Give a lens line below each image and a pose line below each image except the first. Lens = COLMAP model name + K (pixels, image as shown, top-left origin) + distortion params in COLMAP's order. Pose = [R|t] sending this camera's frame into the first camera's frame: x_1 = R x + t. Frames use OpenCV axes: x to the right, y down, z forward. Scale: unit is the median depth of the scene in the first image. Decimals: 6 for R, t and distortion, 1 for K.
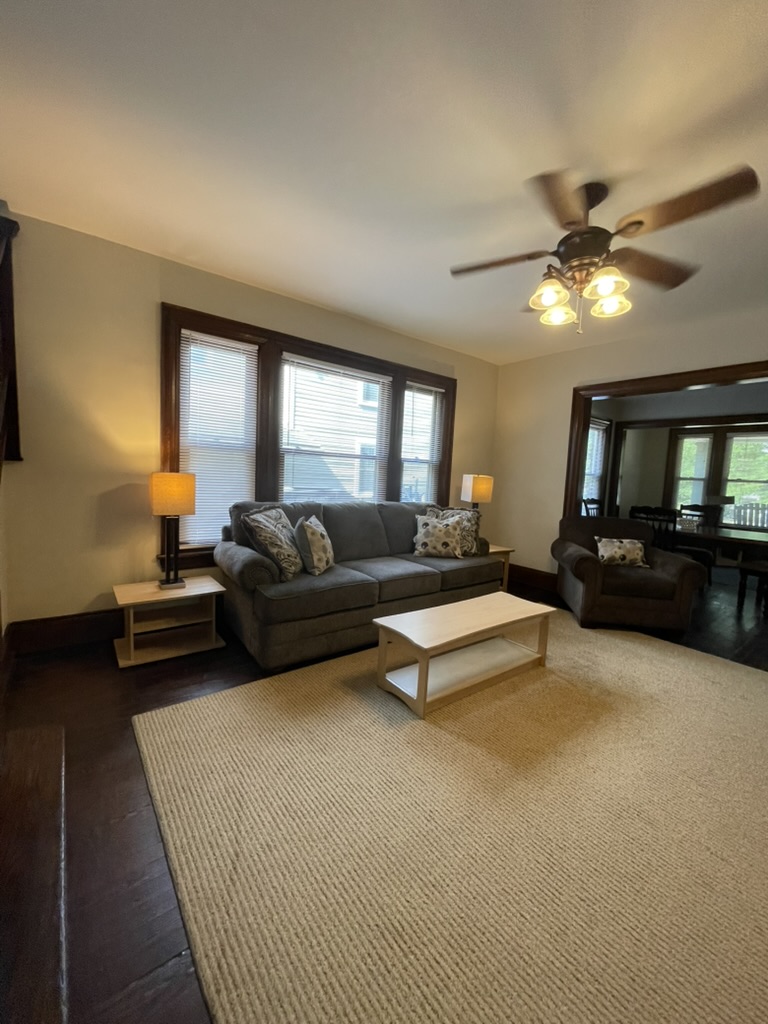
lens RADIAL K [[411.4, 0, 381.4], [0, 411.4, 509.8], [0, 0, 1]] dist [-0.000768, -0.000520]
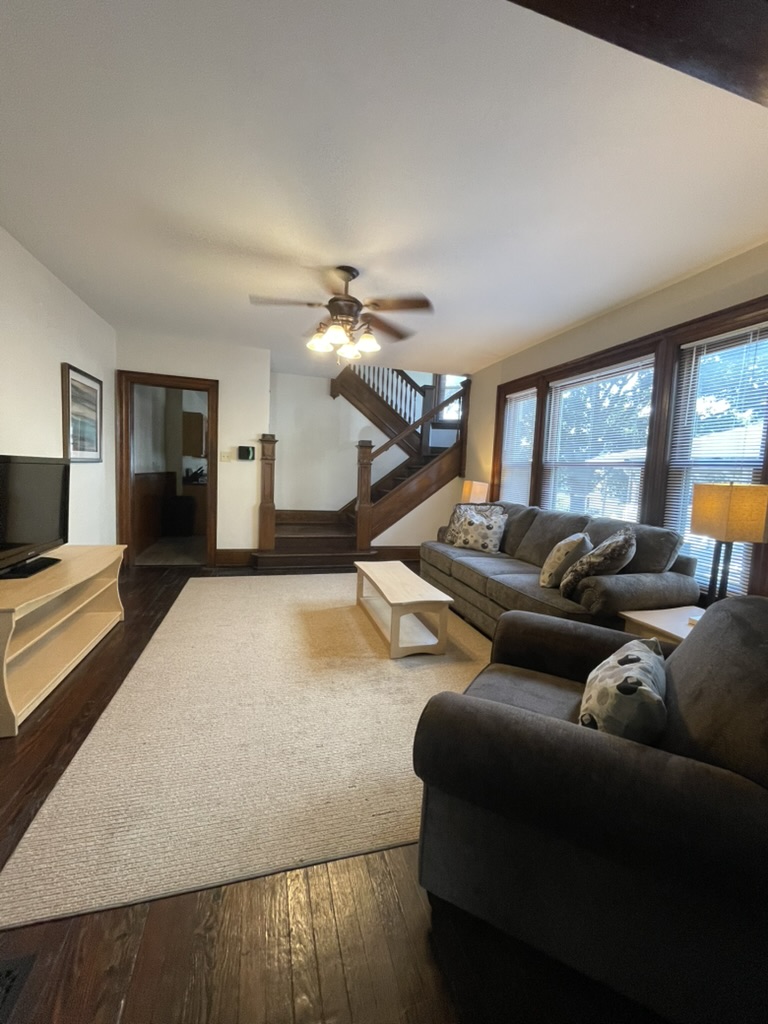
lens RADIAL K [[411.4, 0, 384.0], [0, 411.4, 517.3], [0, 0, 1]] dist [-0.000768, -0.000520]
pose [[-0.375166, 0.032021, -0.926404, 1.306215], [-0.135084, 0.986846, 0.088815, -0.039840], [0.917062, 0.158463, -0.365905, 1.293986]]
